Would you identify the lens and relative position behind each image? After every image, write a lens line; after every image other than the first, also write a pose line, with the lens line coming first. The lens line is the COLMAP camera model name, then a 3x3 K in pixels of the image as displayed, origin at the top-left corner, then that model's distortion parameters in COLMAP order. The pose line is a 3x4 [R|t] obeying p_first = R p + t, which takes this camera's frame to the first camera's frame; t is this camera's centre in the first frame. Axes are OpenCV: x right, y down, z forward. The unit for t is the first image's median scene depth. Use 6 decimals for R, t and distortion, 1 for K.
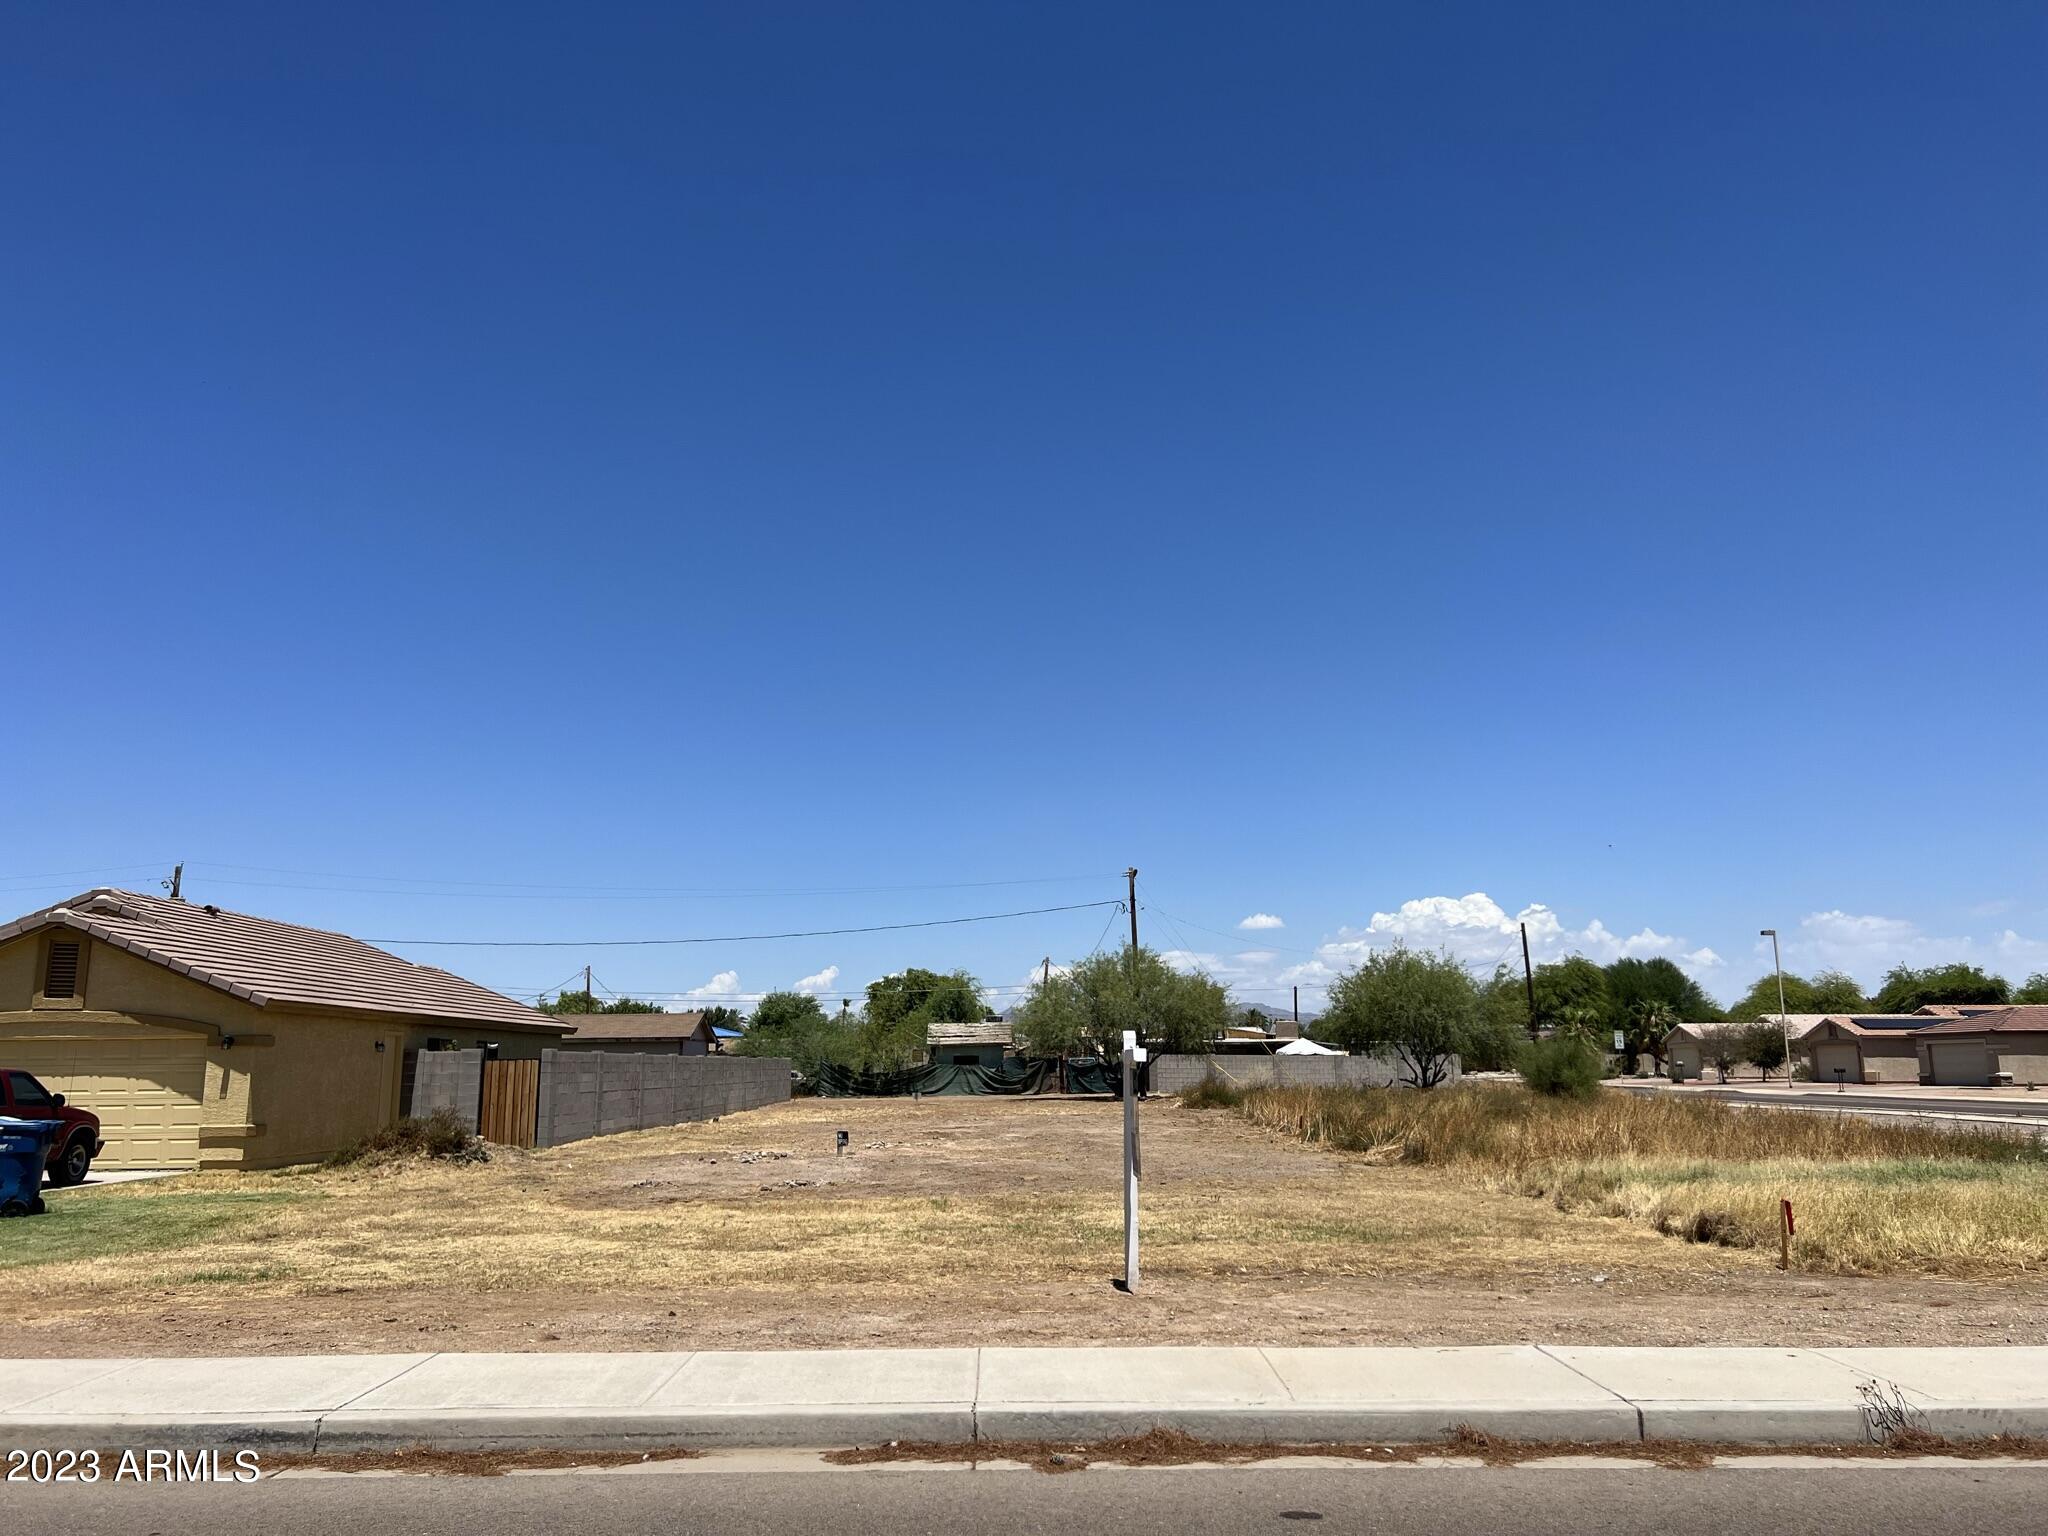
lens RADIAL K [[1536.7, 0, 1033.8], [0, 1536.7, 766.6], [0, 0, 1]] dist [0.063466, -0.070473]
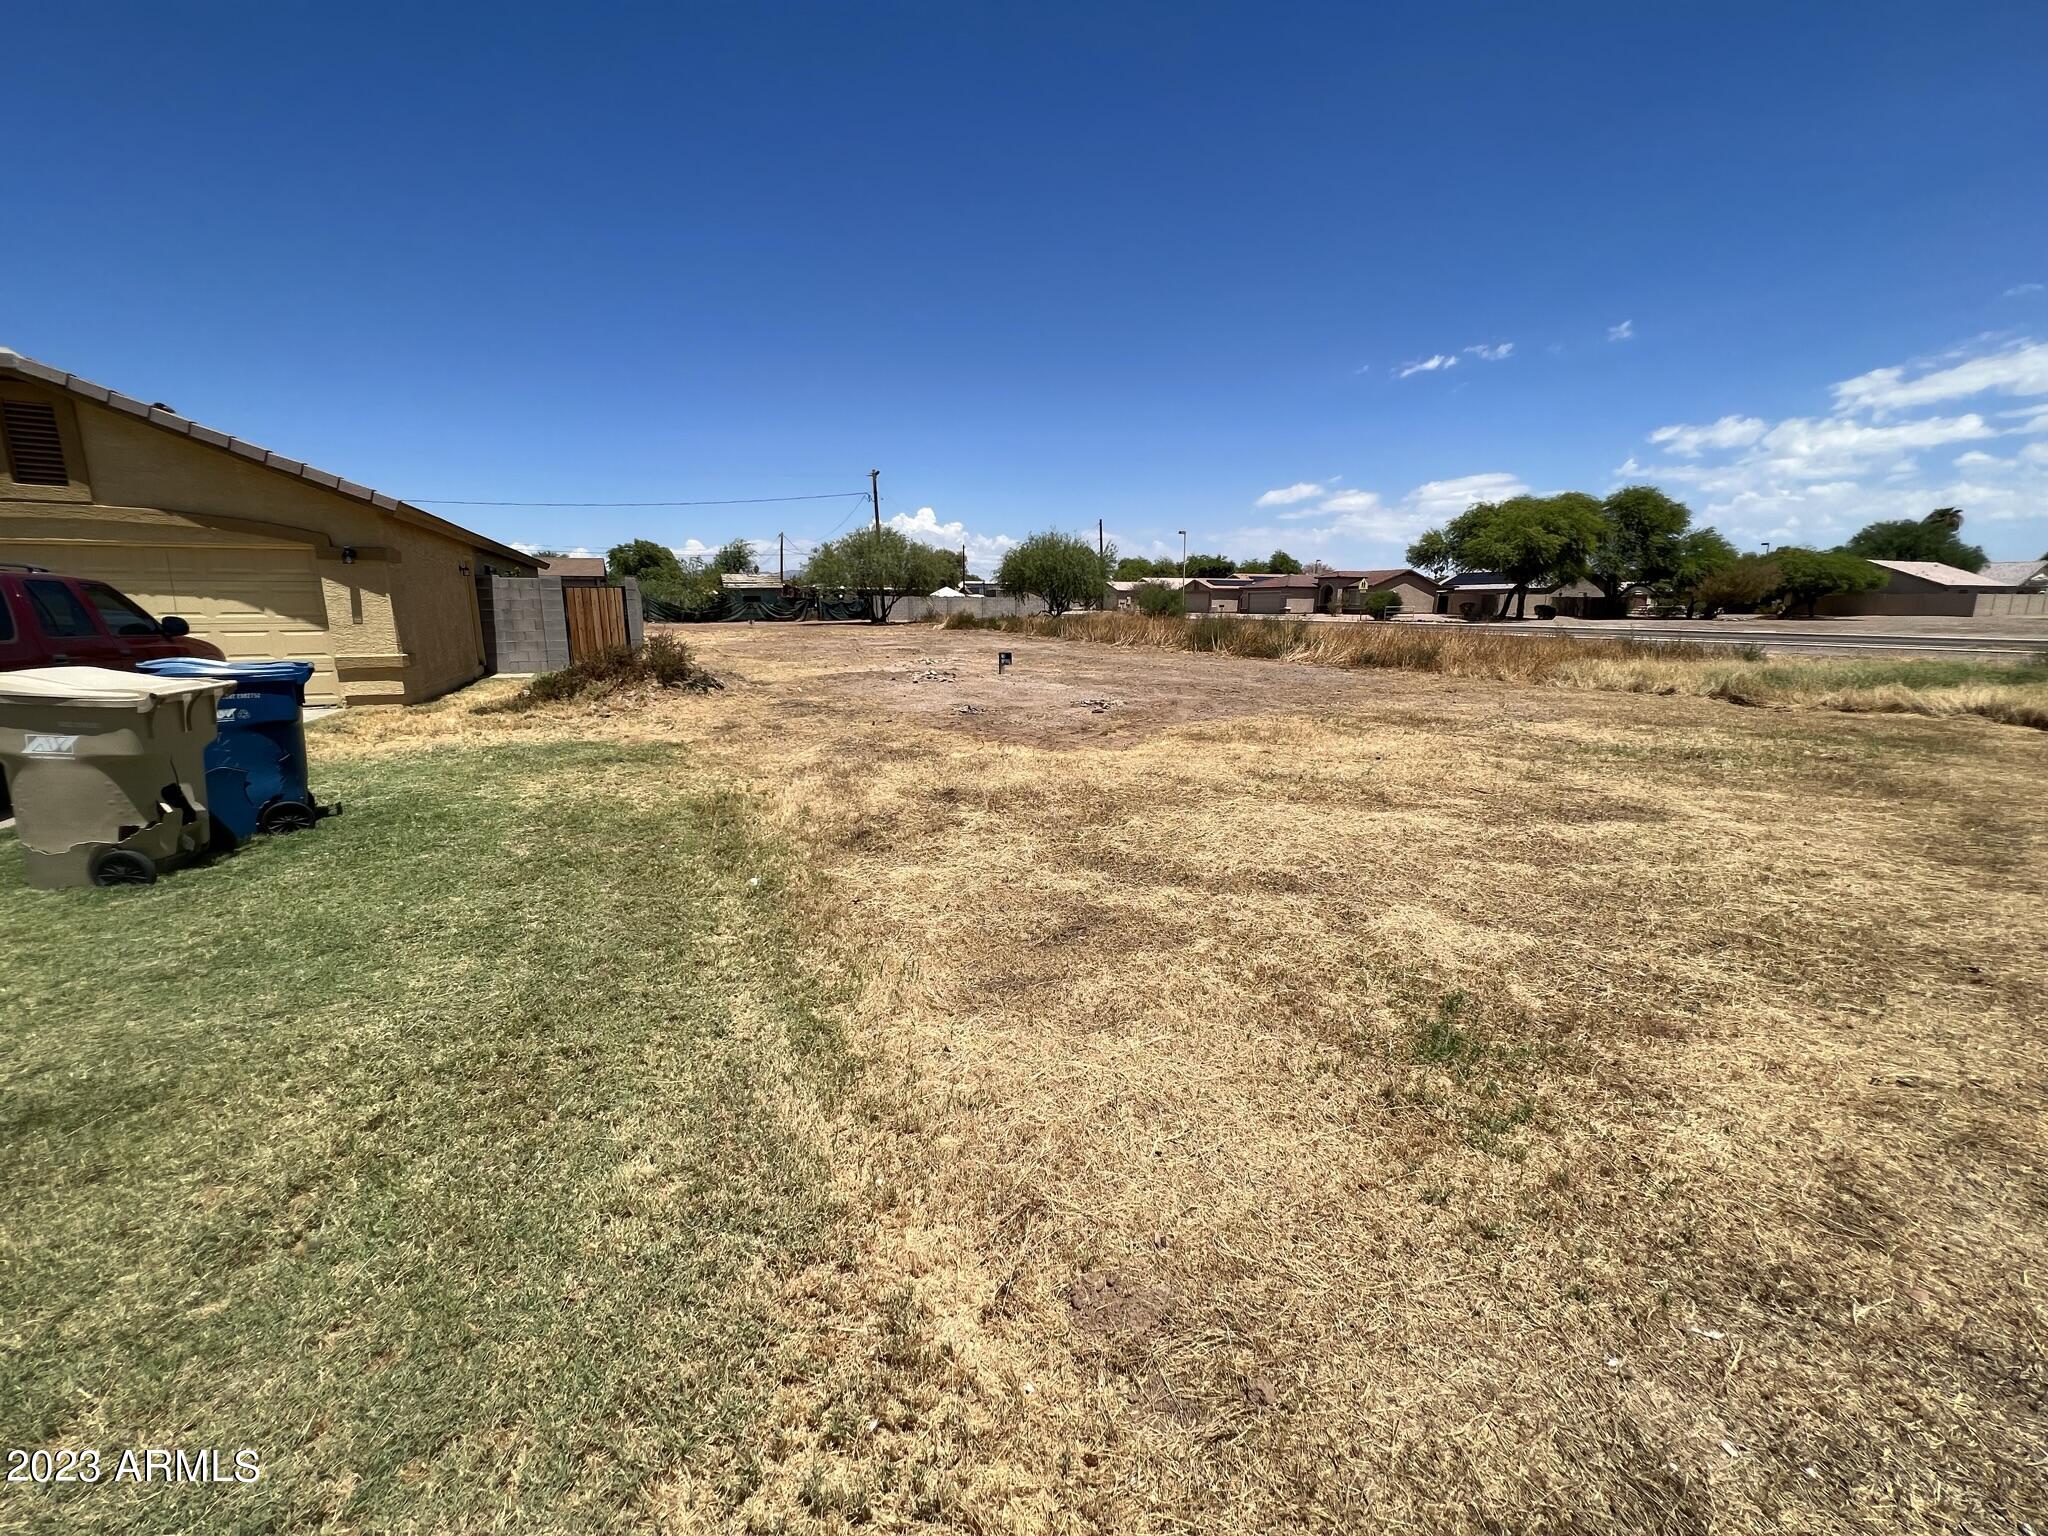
lens RADIAL K [[818.5, 0, 1027.8], [0, 818.5, 775.4], [0, 0, 1]] dist [-0.001652, 0.001117]
pose [[0.915917, -0.076038, 0.394099, -0.260682], [-0.082145, 0.925594, 0.369497, 0.067925], [-0.392871, -0.370802, 0.841521, 0.321771]]
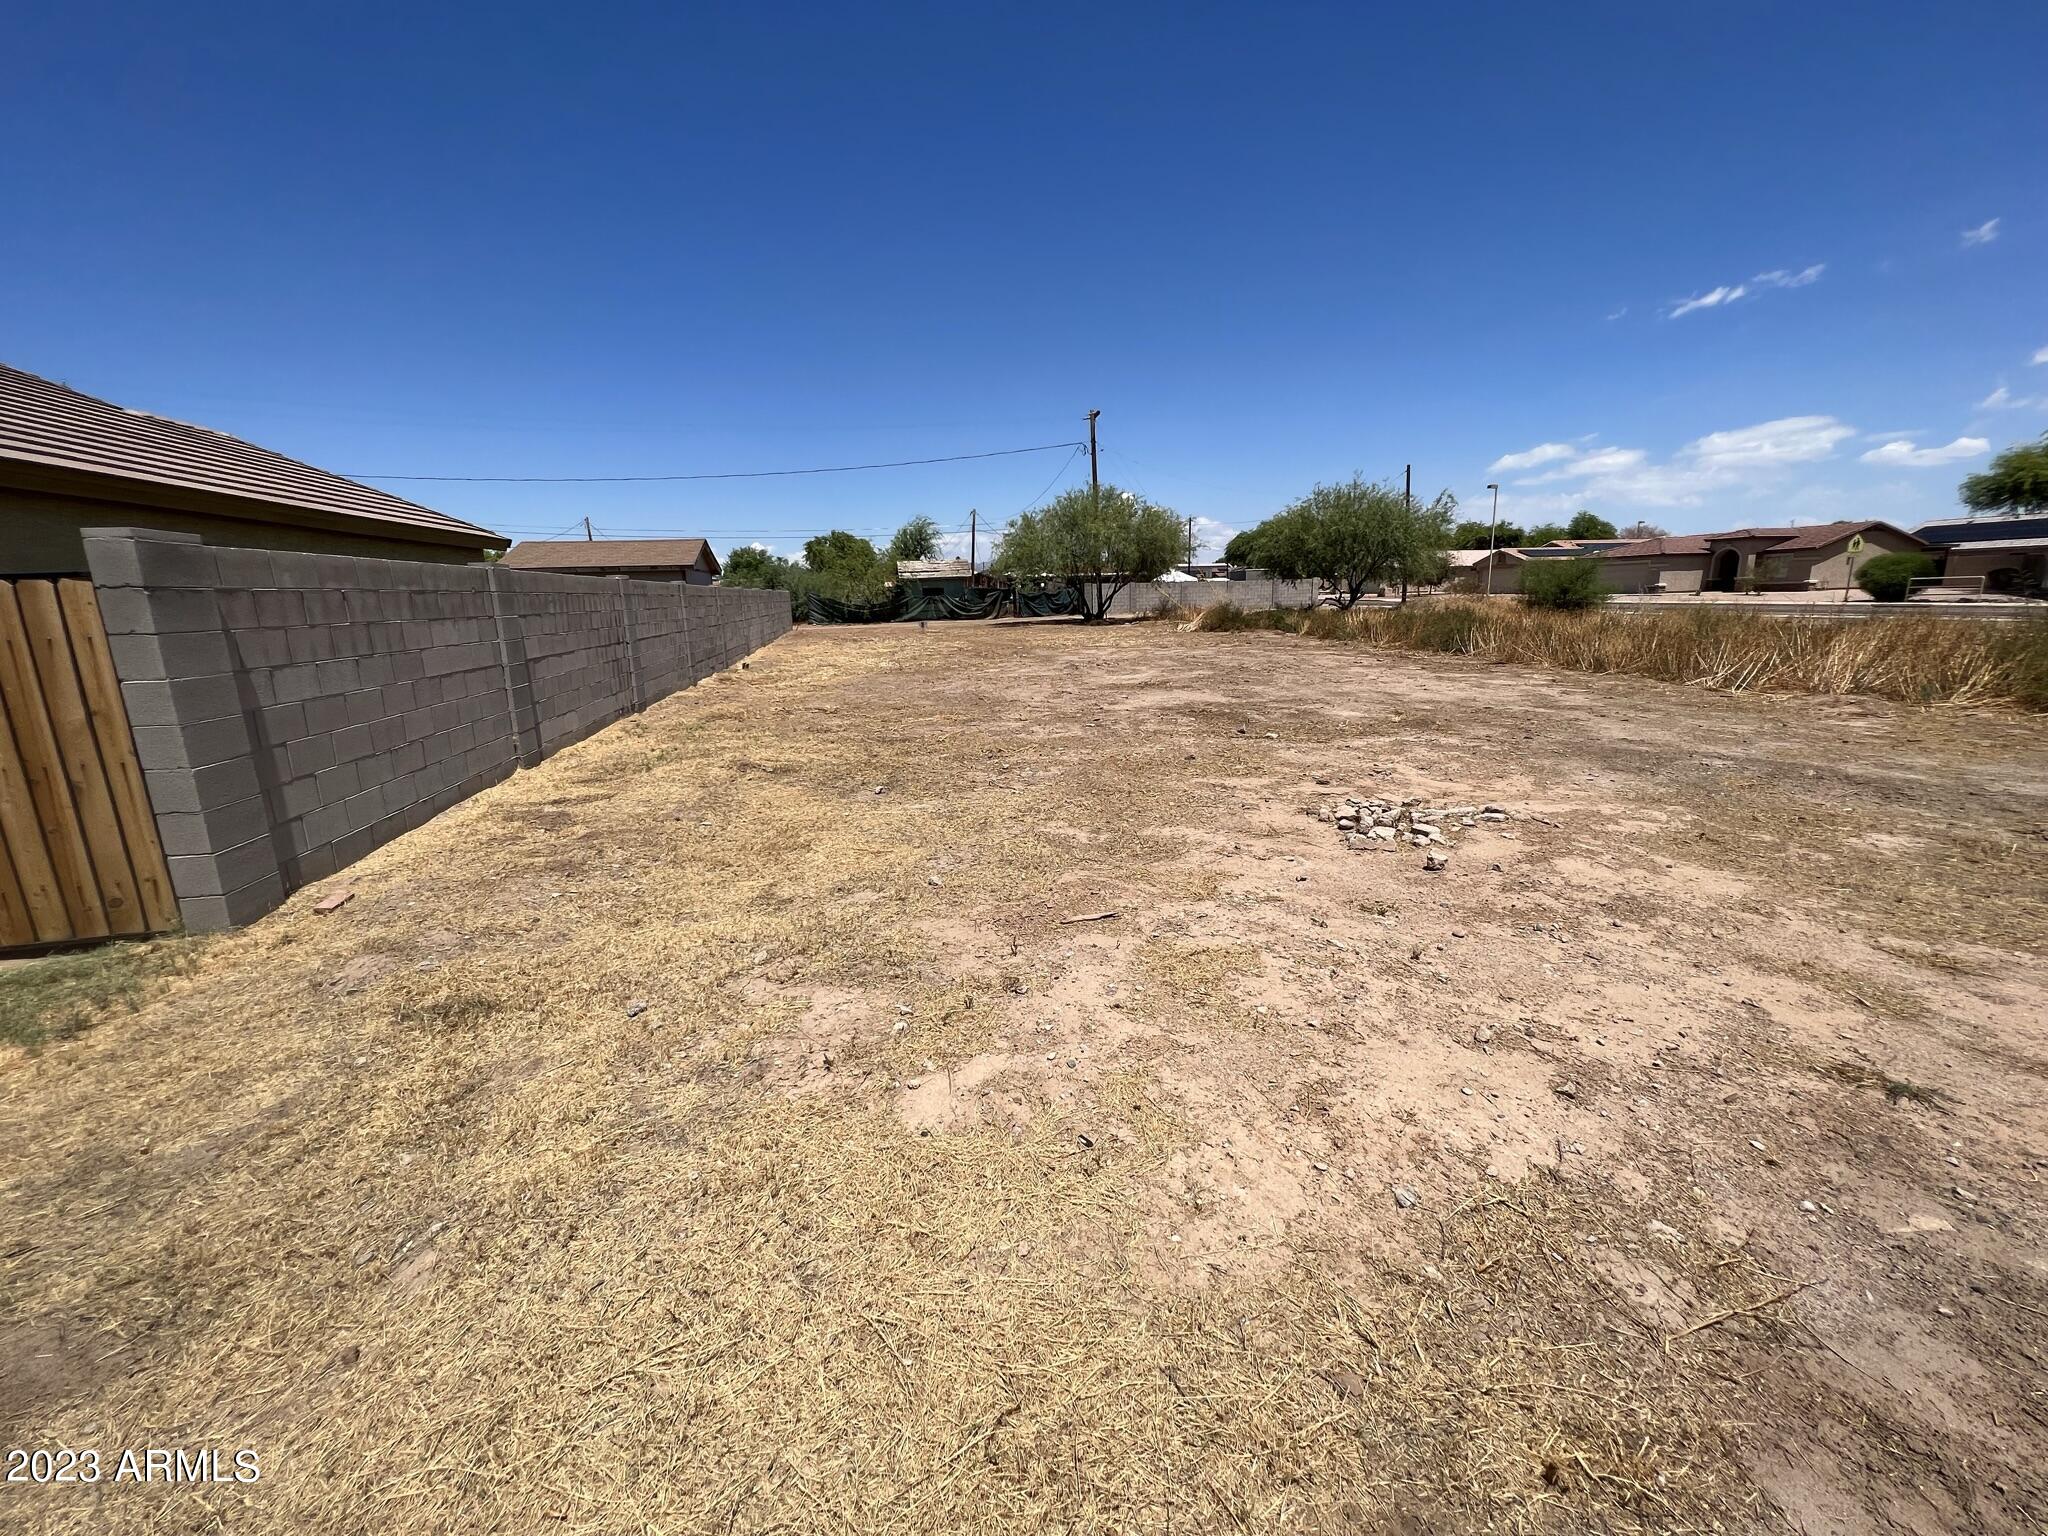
lens RADIAL K [[818.5, 0, 1029.6], [0, 818.5, 763.4], [0, 0, 1]] dist [-0.001652, 0.001117]
pose [[0.983381, -0.054851, 0.173067, -0.181626], [-0.015886, 0.923614, 0.382995, 0.146313], [-0.180855, -0.379379, 0.907393, 0.754239]]
